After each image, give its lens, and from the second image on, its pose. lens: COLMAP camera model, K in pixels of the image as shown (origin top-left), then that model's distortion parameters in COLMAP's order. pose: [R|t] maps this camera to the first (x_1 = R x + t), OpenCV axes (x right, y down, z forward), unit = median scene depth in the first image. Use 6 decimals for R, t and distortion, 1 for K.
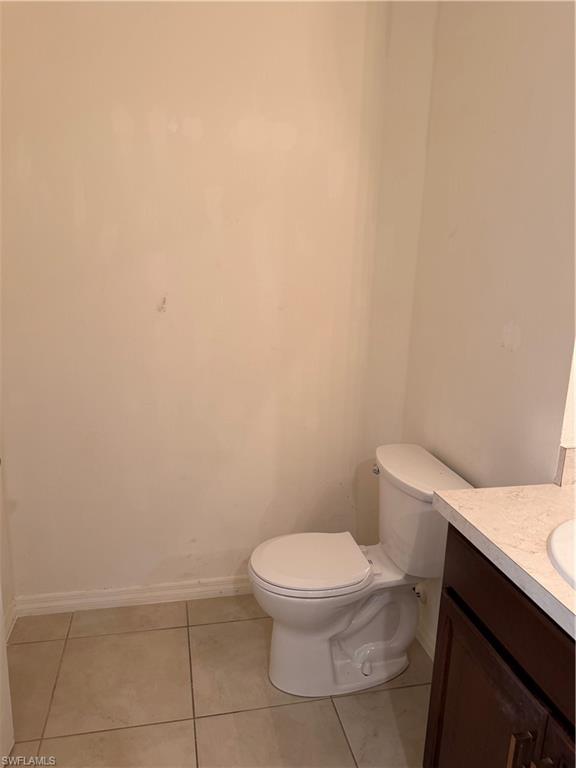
lens RADIAL K [[544.5, 0, 288.3], [0, 544.5, 383.5], [0, 0, 1]] dist [0.038794, -0.050958]
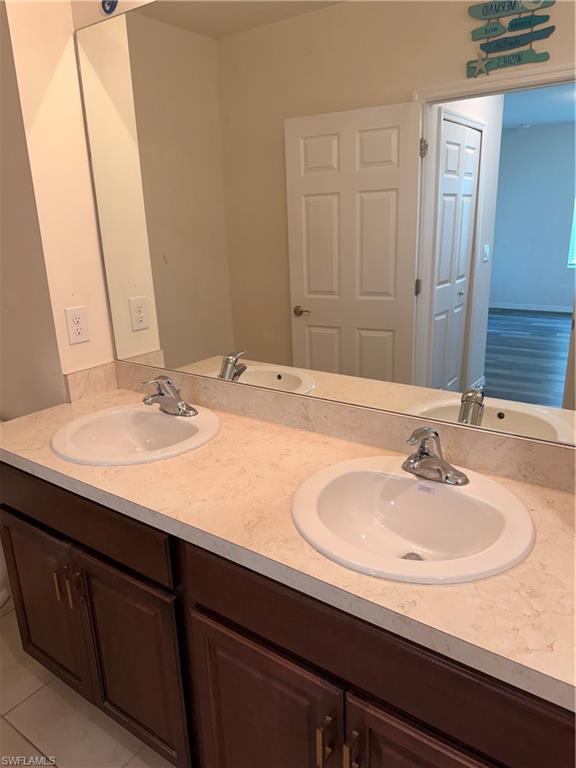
lens RADIAL K [[544.5, 0, 281.7], [0, 544.5, 383.3], [0, 0, 1]] dist [0.038794, -0.050958]
pose [[0.741019, -0.237136, 0.628218, 0.046384], [0.190739, 0.971363, 0.141677, 0.048294], [-0.643825, 0.014841, 0.765029, -0.373158]]
